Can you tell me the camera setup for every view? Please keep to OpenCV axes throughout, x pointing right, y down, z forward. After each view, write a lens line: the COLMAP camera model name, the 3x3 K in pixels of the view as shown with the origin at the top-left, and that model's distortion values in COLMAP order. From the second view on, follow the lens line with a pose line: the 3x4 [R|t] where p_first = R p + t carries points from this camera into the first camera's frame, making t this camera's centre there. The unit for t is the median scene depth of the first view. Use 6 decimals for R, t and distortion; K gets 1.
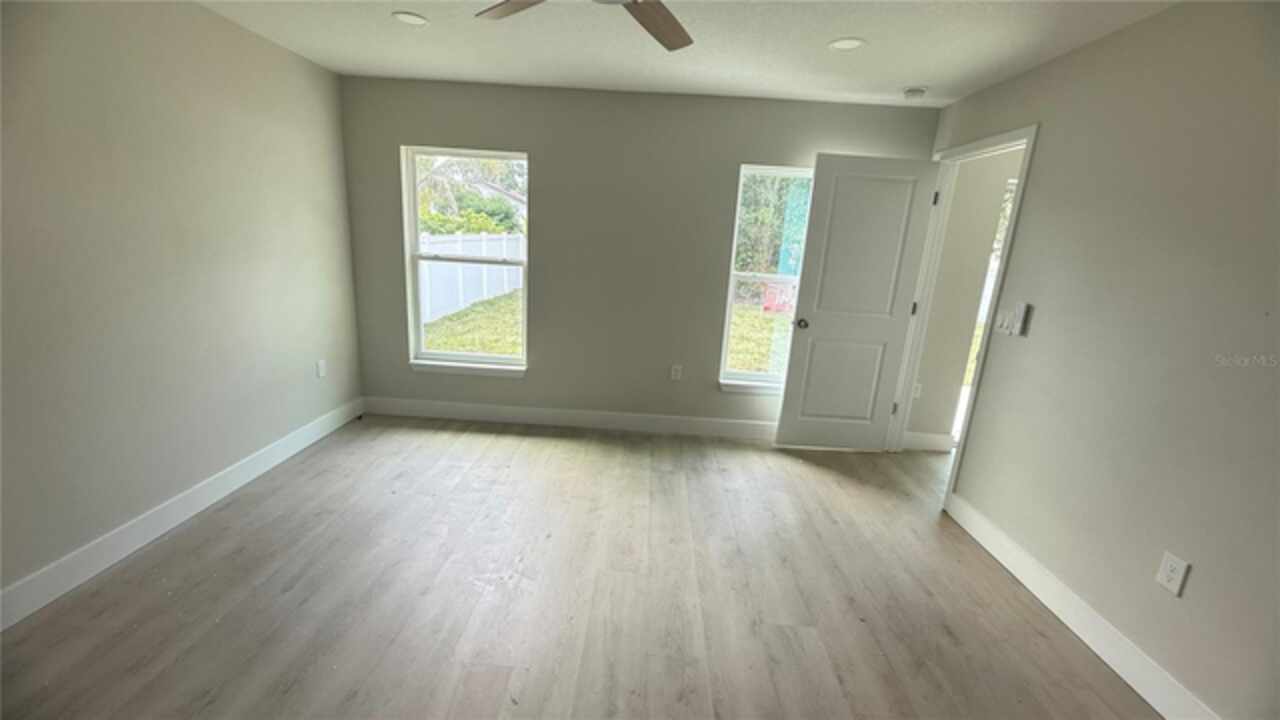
lens RADIAL K [[513.7, 0, 631.5], [0, 513.7, 359.3], [0, 0, 1]] dist [0.002456, 0.000267]
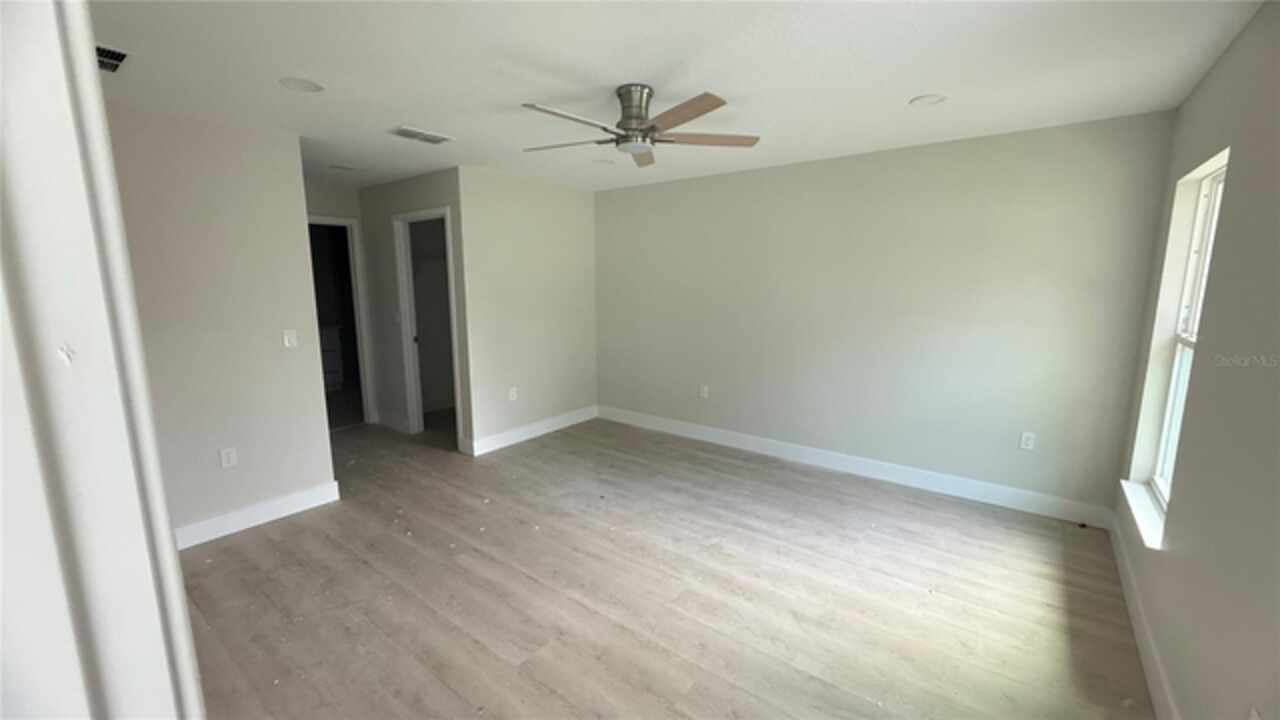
lens RADIAL K [[513.7, 0, 636.9], [0, 513.7, 362.3], [0, 0, 1]] dist [0.002456, 0.000267]
pose [[-0.575530, 0.078525, -0.814002, 0.463169], [-0.224114, 0.942126, 0.249341, -0.156229], [0.786472, 0.325932, -0.524624, 0.709585]]
